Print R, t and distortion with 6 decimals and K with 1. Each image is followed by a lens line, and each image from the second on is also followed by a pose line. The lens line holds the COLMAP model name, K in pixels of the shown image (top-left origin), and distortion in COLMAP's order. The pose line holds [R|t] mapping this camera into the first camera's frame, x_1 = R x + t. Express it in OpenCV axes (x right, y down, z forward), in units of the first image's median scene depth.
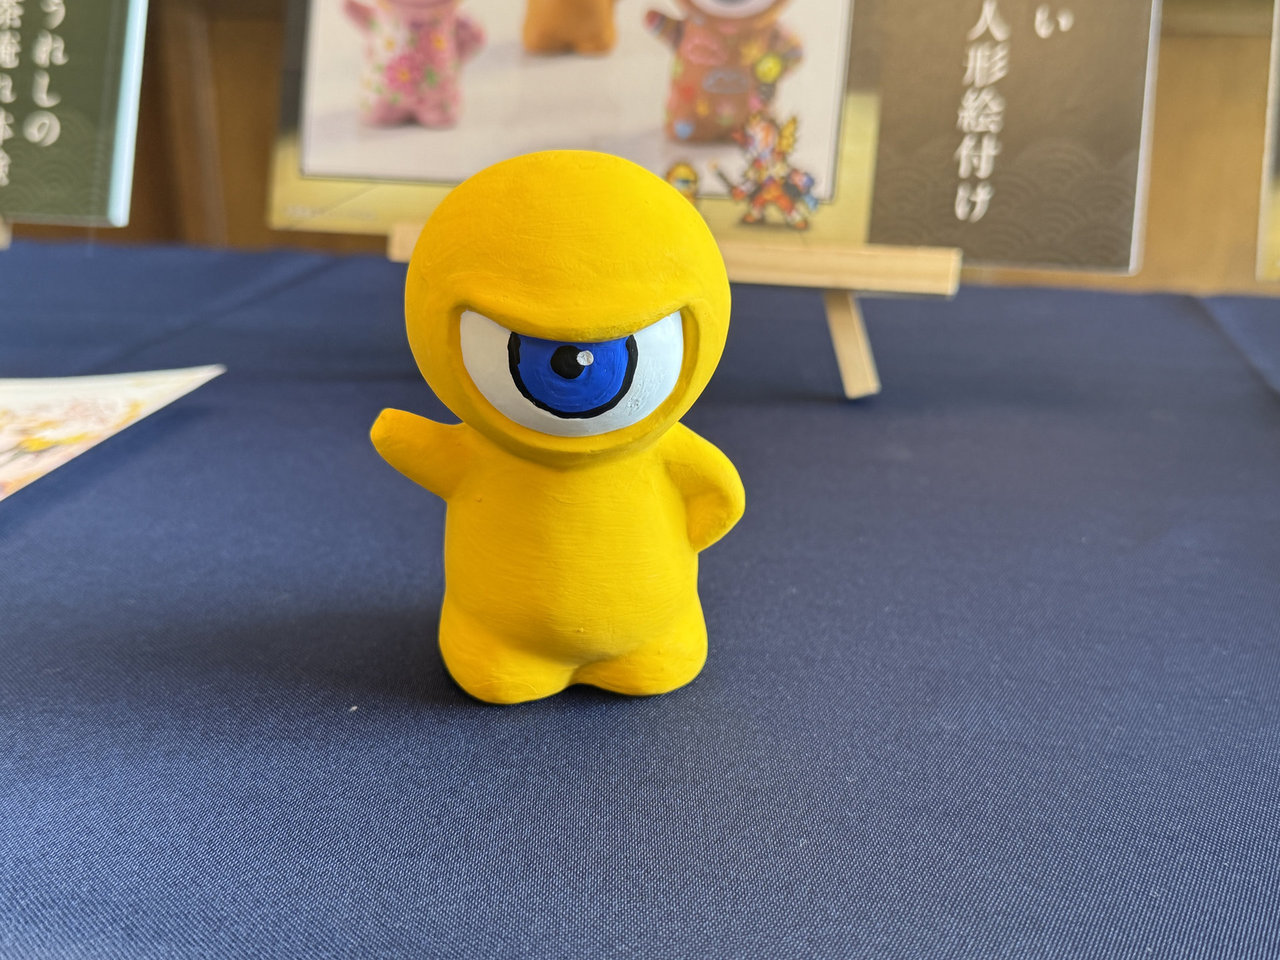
lens RADIAL K [[1282.5, 0, 640.0], [0, 1282.5, 480.0], [0, 0, 1]] dist [0.172165, -0.467847]
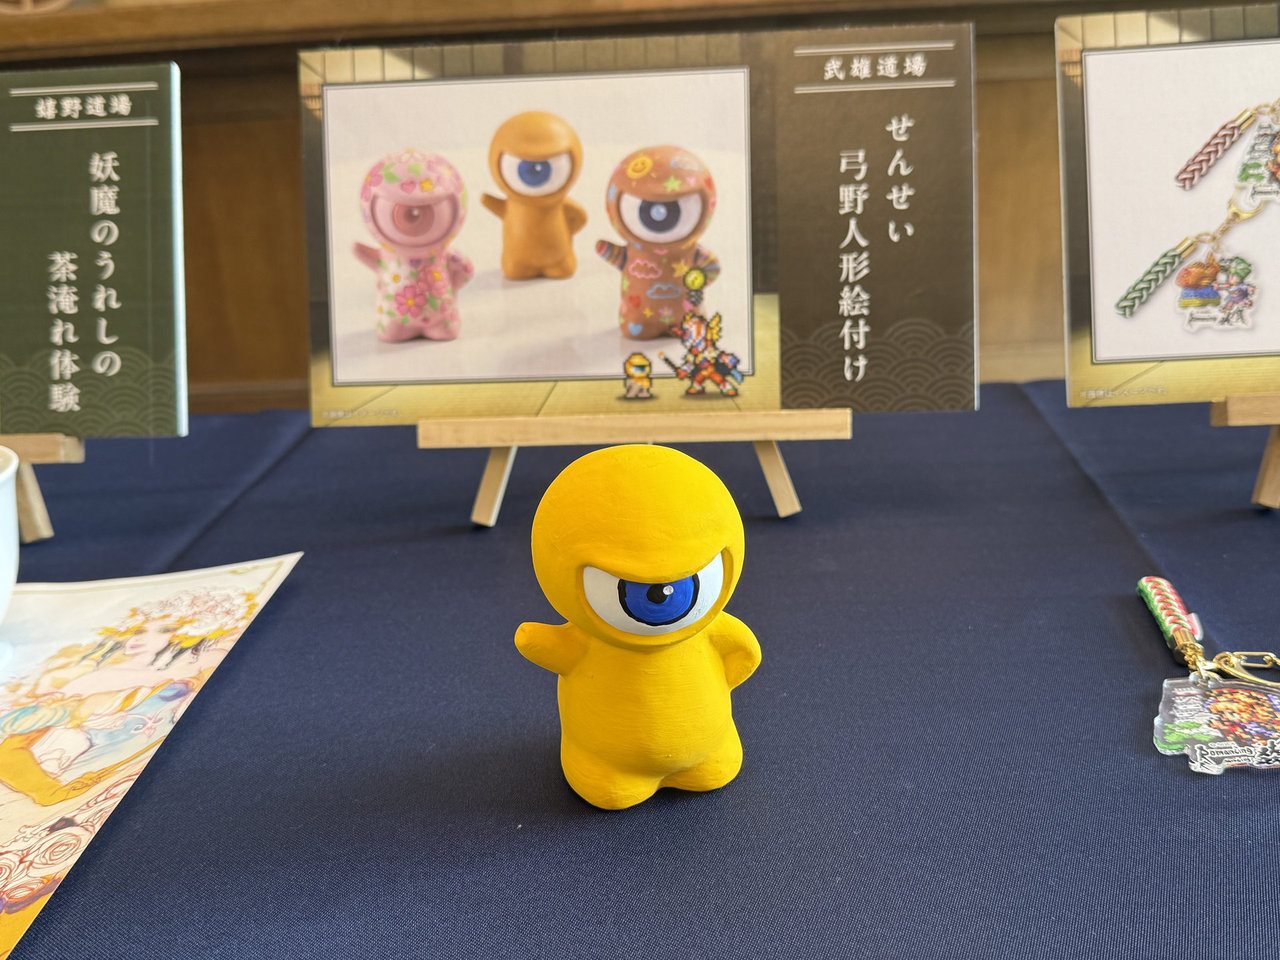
lens RADIAL K [[1252.5, 0, 640.0], [0, 1252.5, 480.0], [0, 0, 1]] dist [0.171336, -0.414292]
pose [[0.988680, -0.106127, 0.106063, -0.115585], [0.106899, 0.994269, -0.001612, -0.118077], [-0.105284, 0.012932, 0.994358, -0.272283]]
